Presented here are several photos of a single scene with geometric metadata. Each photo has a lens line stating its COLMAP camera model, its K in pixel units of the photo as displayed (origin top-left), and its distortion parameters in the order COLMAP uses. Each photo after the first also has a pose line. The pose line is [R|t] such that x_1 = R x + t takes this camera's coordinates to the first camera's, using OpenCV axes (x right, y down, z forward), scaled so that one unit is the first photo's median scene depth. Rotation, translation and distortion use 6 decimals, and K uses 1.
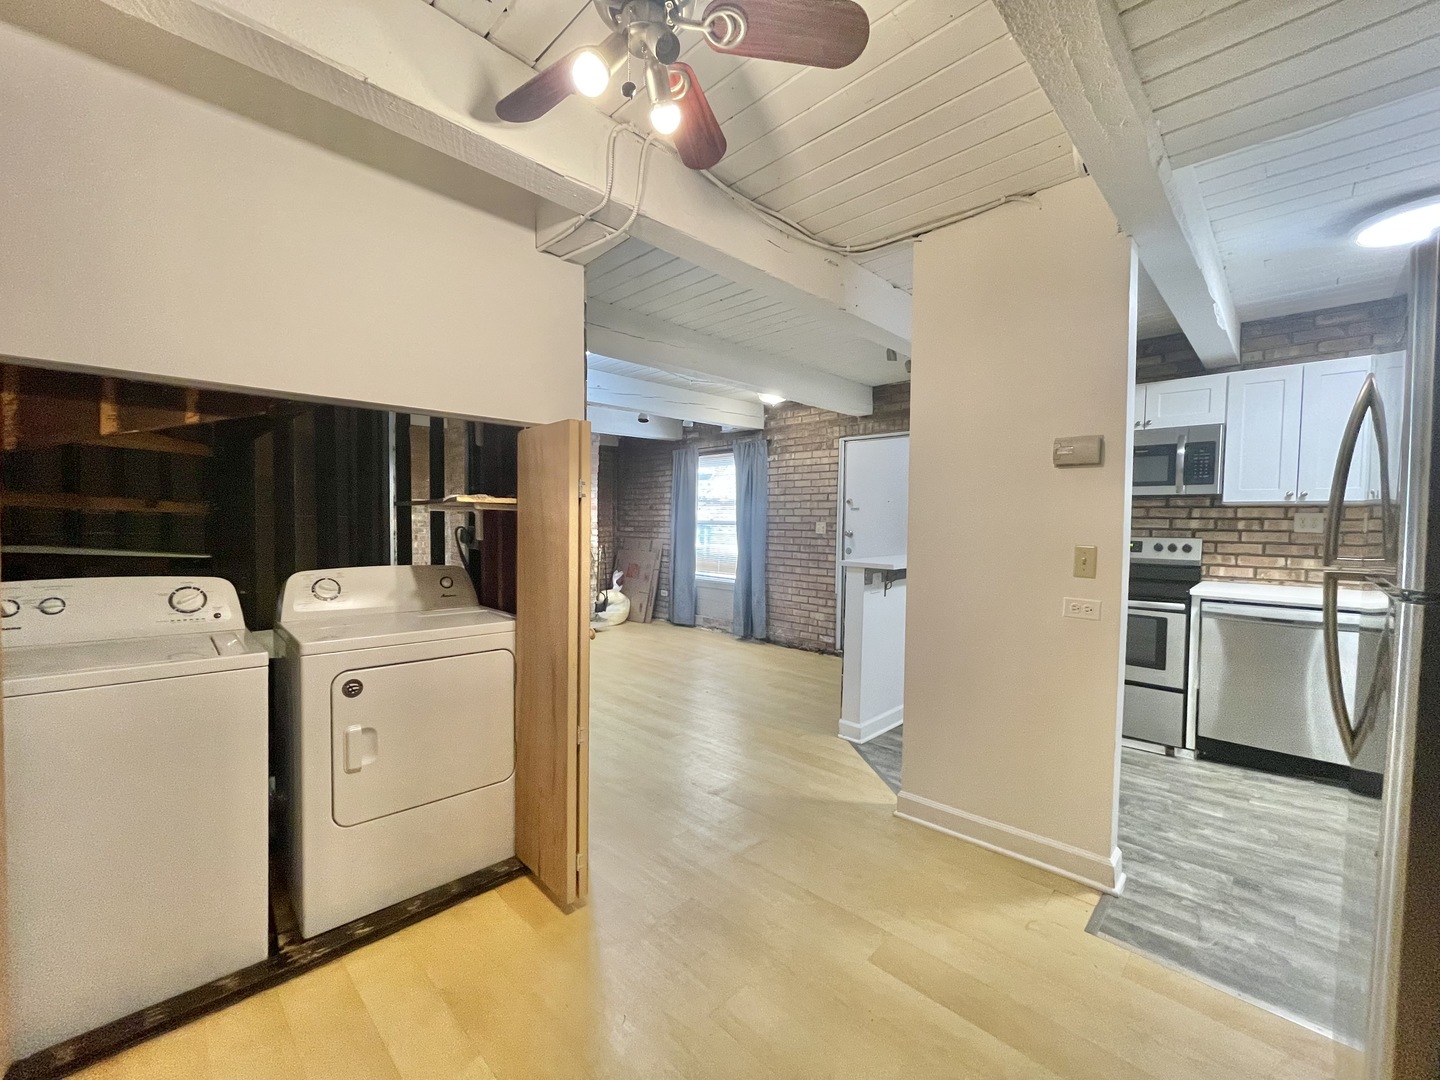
lens RADIAL K [[582.6, 0, 714.7], [0, 582.6, 539.4], [0, 0, 1]] dist [-0.000094, -0.000392]
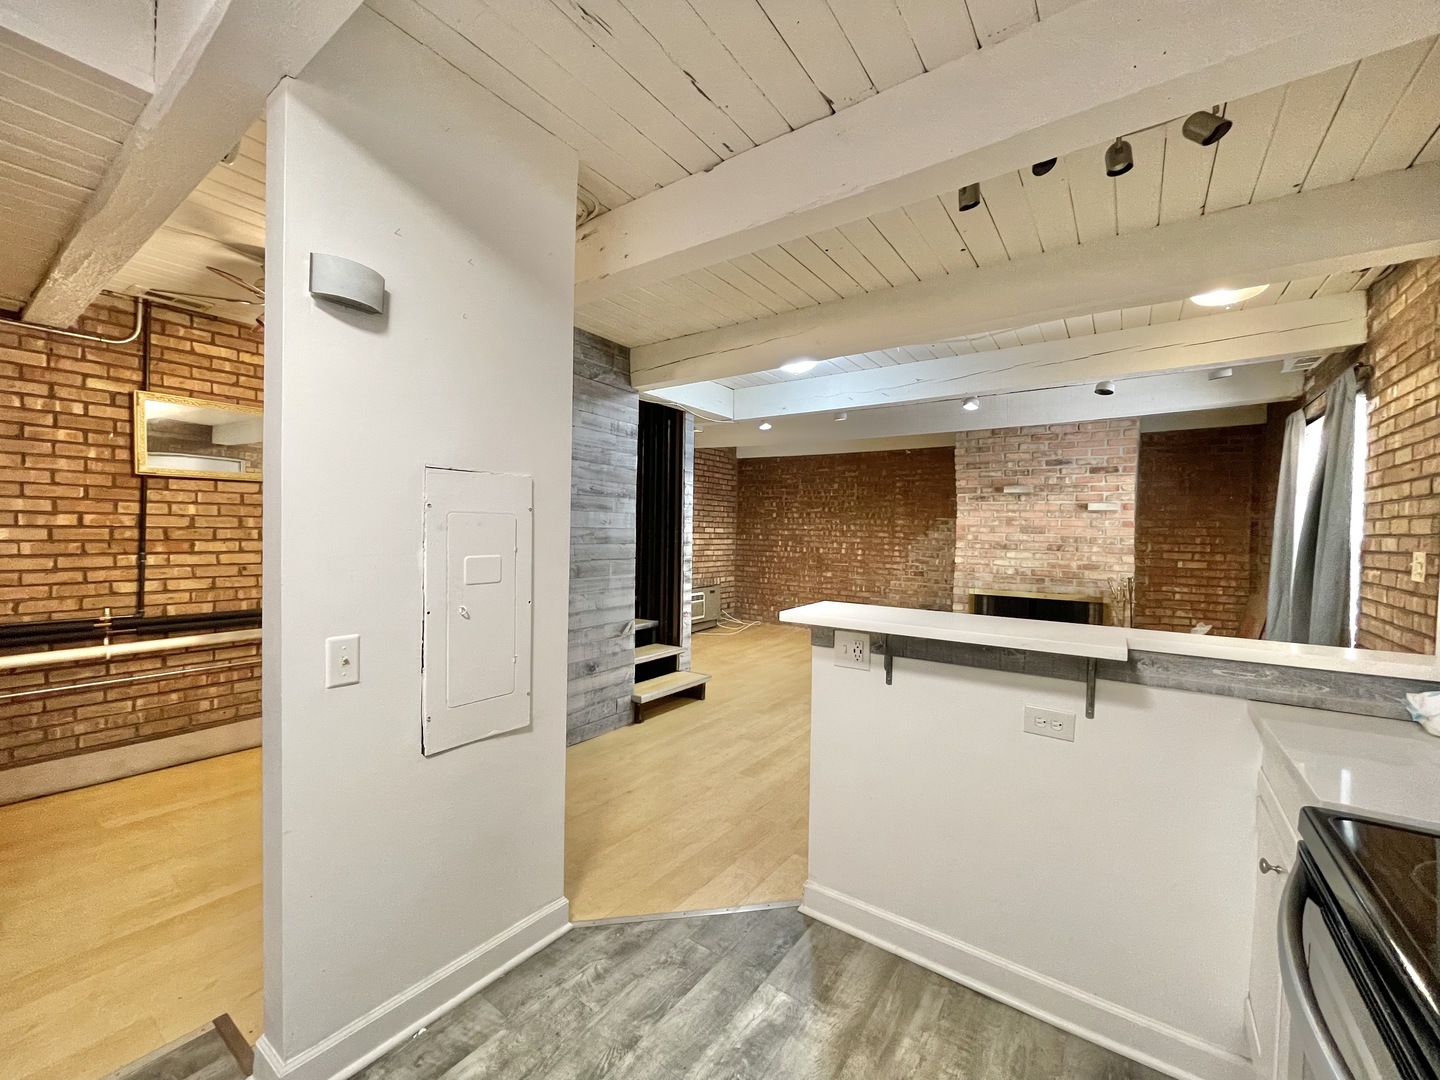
lens RADIAL K [[582.6, 0, 714.7], [0, 582.6, 539.4], [0, 0, 1]] dist [-0.000094, -0.000392]
pose [[0.166053, 0.010193, -0.986064, 0.521023], [-0.051600, 0.998667, 0.001634, -0.016185], [0.984766, 0.050609, 0.166357, 0.507086]]
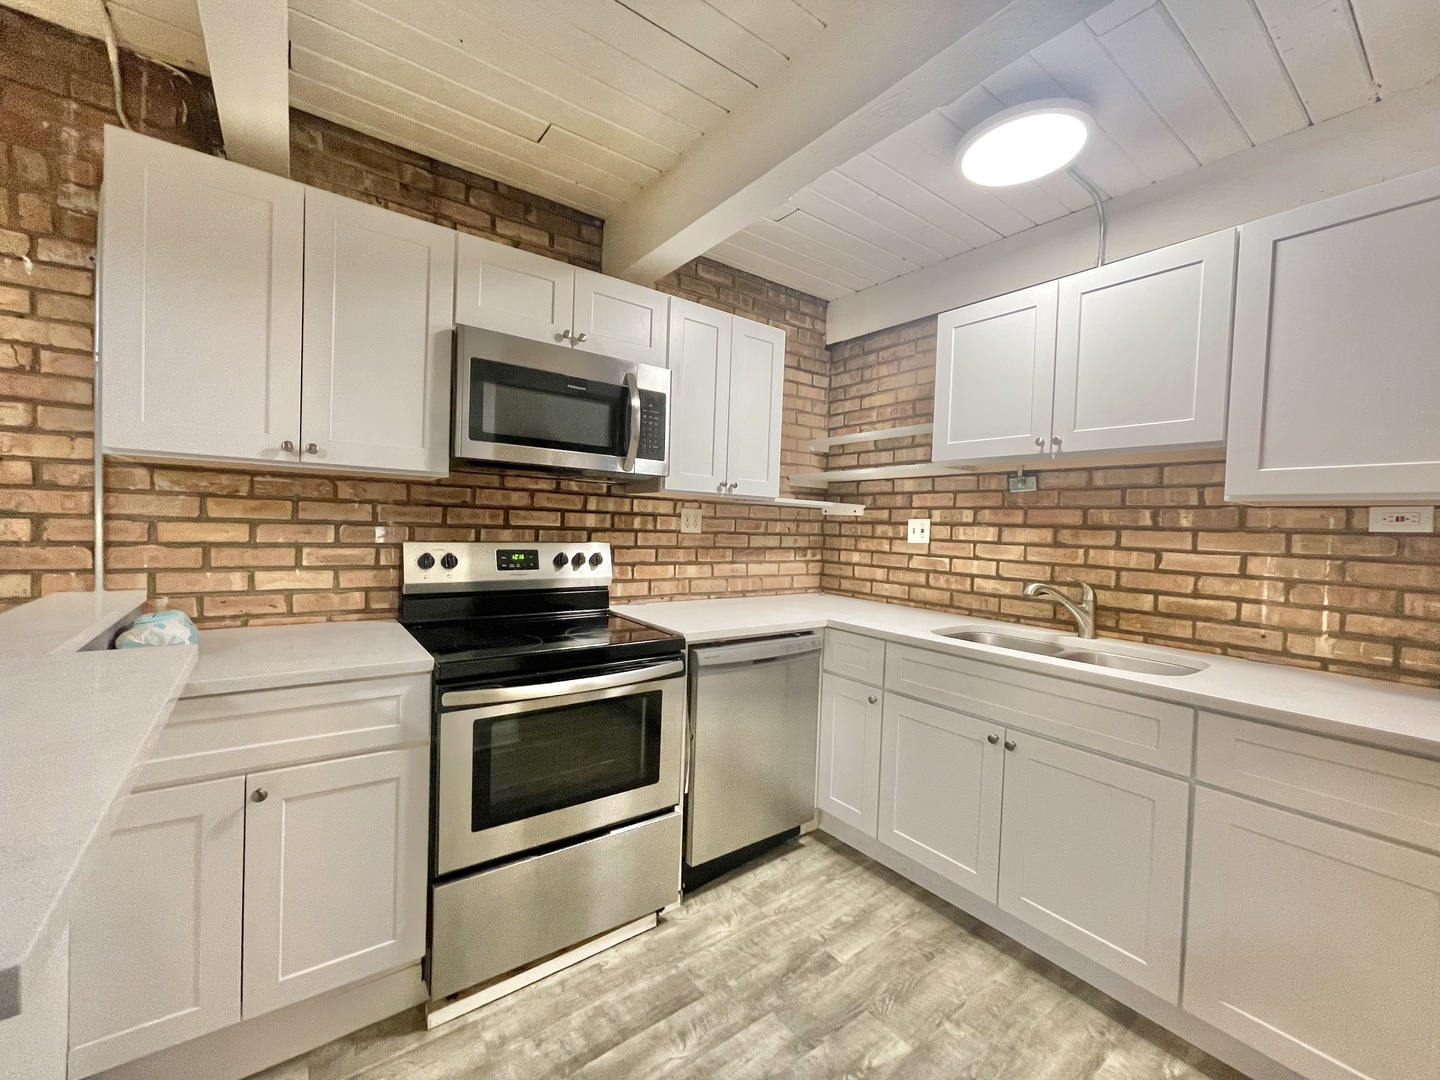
lens RADIAL K [[582.6, 0, 714.7], [0, 582.6, 539.4], [0, 0, 1]] dist [-0.000094, -0.000392]
pose [[0.152992, -0.032752, 0.987685, 0.141078], [0.001468, 0.999457, 0.032915, -0.018301], [-0.988226, -0.003585, 0.152957, 0.528183]]
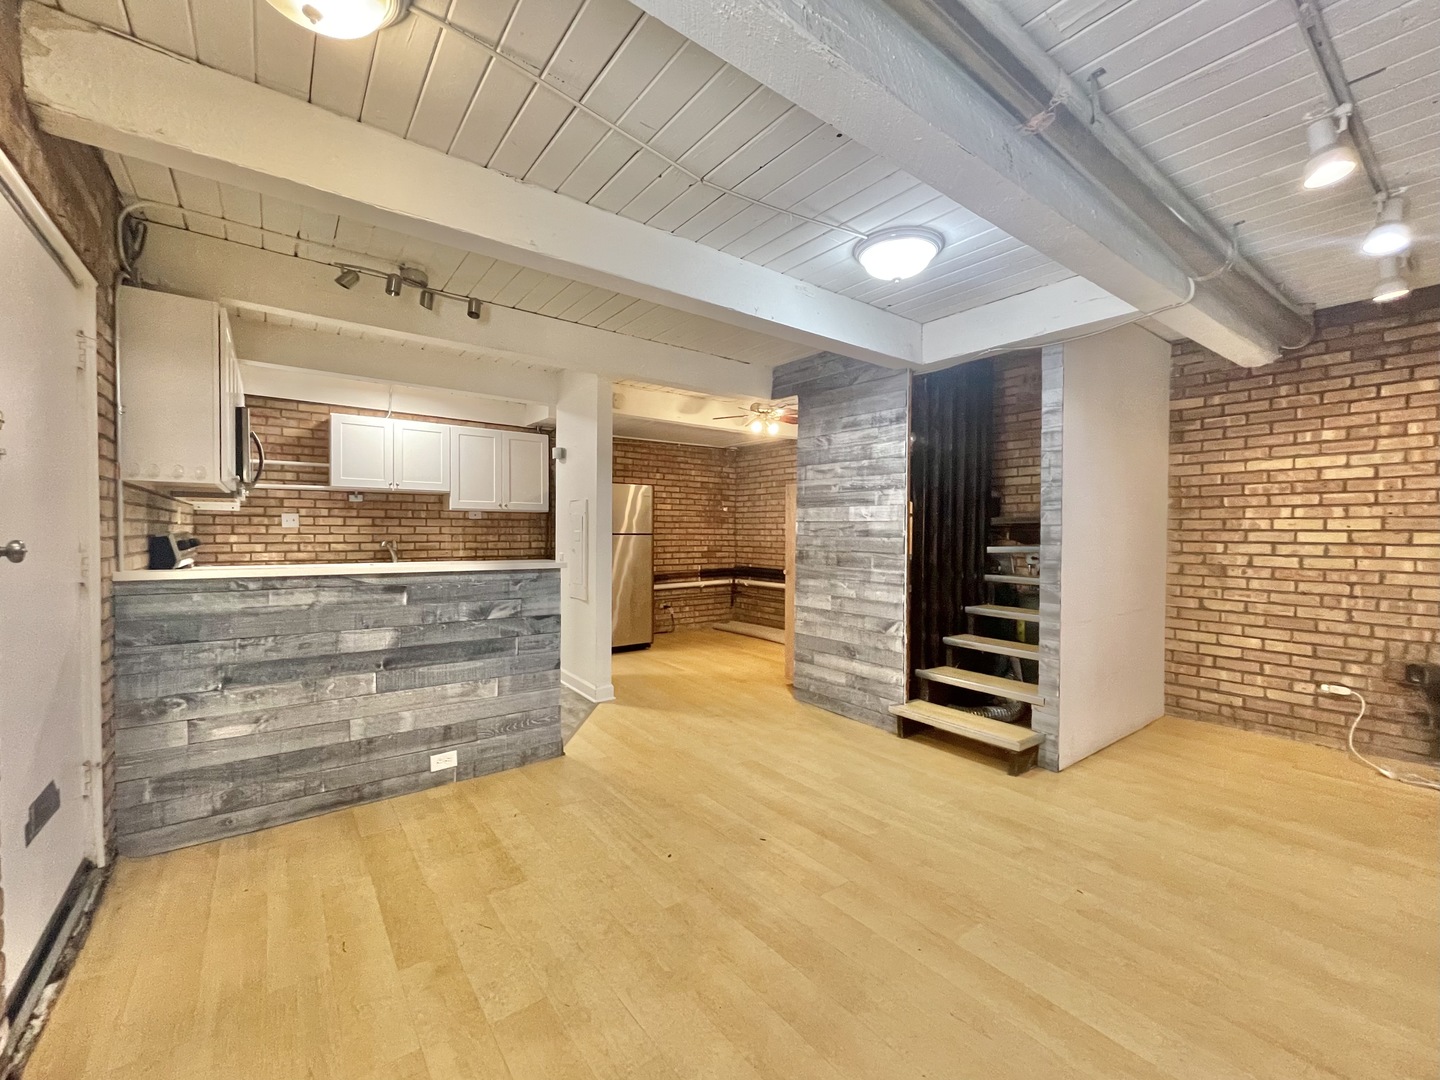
lens RADIAL K [[597.3, 0, 710.1], [0, 597.3, 542.0], [0, 0, 1]] dist [-0.001786, -0.000399]
pose [[-0.988765, -0.021104, 0.147983, -0.098613], [-0.013387, 0.998507, 0.052954, -0.032544], [-0.148880, 0.050378, -0.987571, 1.235876]]
